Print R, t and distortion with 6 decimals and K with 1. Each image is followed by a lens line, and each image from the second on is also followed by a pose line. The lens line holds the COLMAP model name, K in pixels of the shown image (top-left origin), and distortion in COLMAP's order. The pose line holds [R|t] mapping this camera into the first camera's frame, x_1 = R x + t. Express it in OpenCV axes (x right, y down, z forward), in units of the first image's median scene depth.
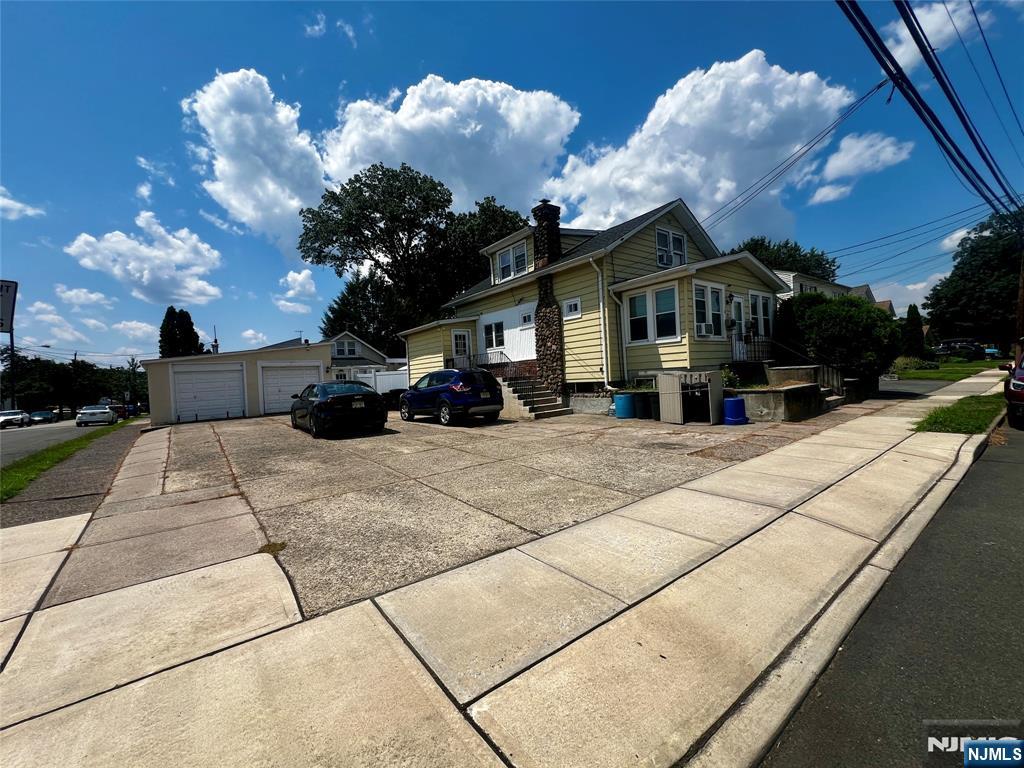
lens RADIAL K [[411.4, 0, 509.6], [0, 411.4, 375.7], [0, 0, 1]] dist [-0.015449, -0.000066]
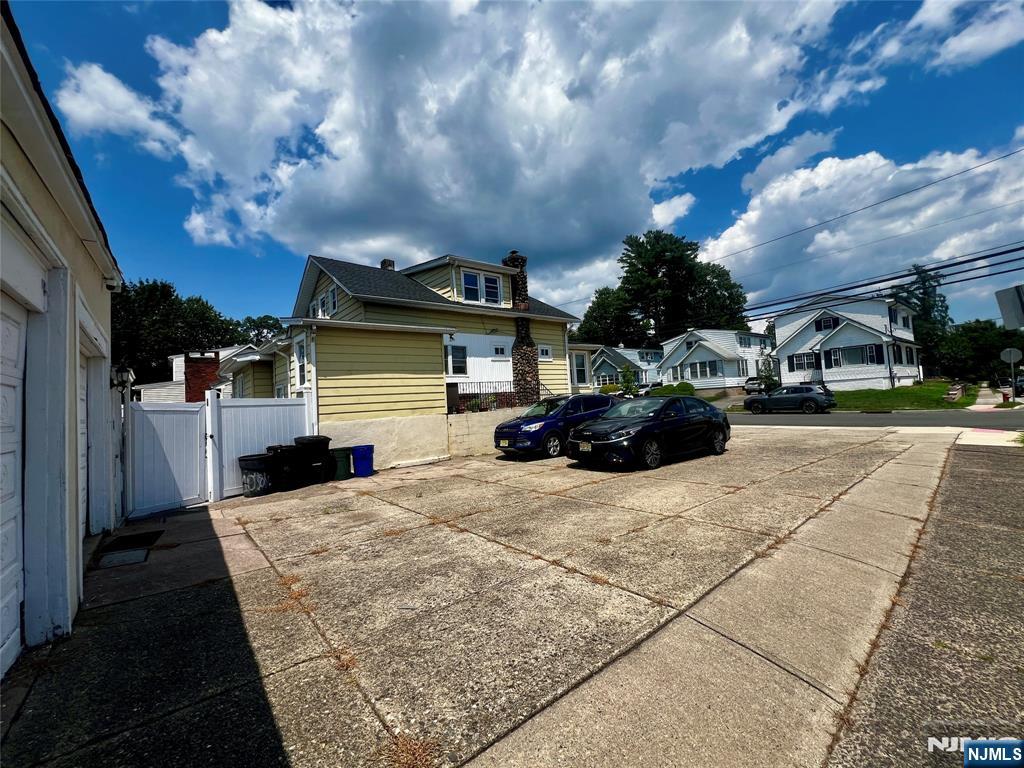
lens RADIAL K [[411.4, 0, 515.2], [0, 411.4, 387.4], [0, 0, 1]] dist [-0.015449, -0.000066]
pose [[-0.027317, 0.098563, 0.994756, -0.963221], [0.062296, 0.993361, -0.096714, 0.049426], [-0.997684, 0.059328, -0.033276, 1.022394]]
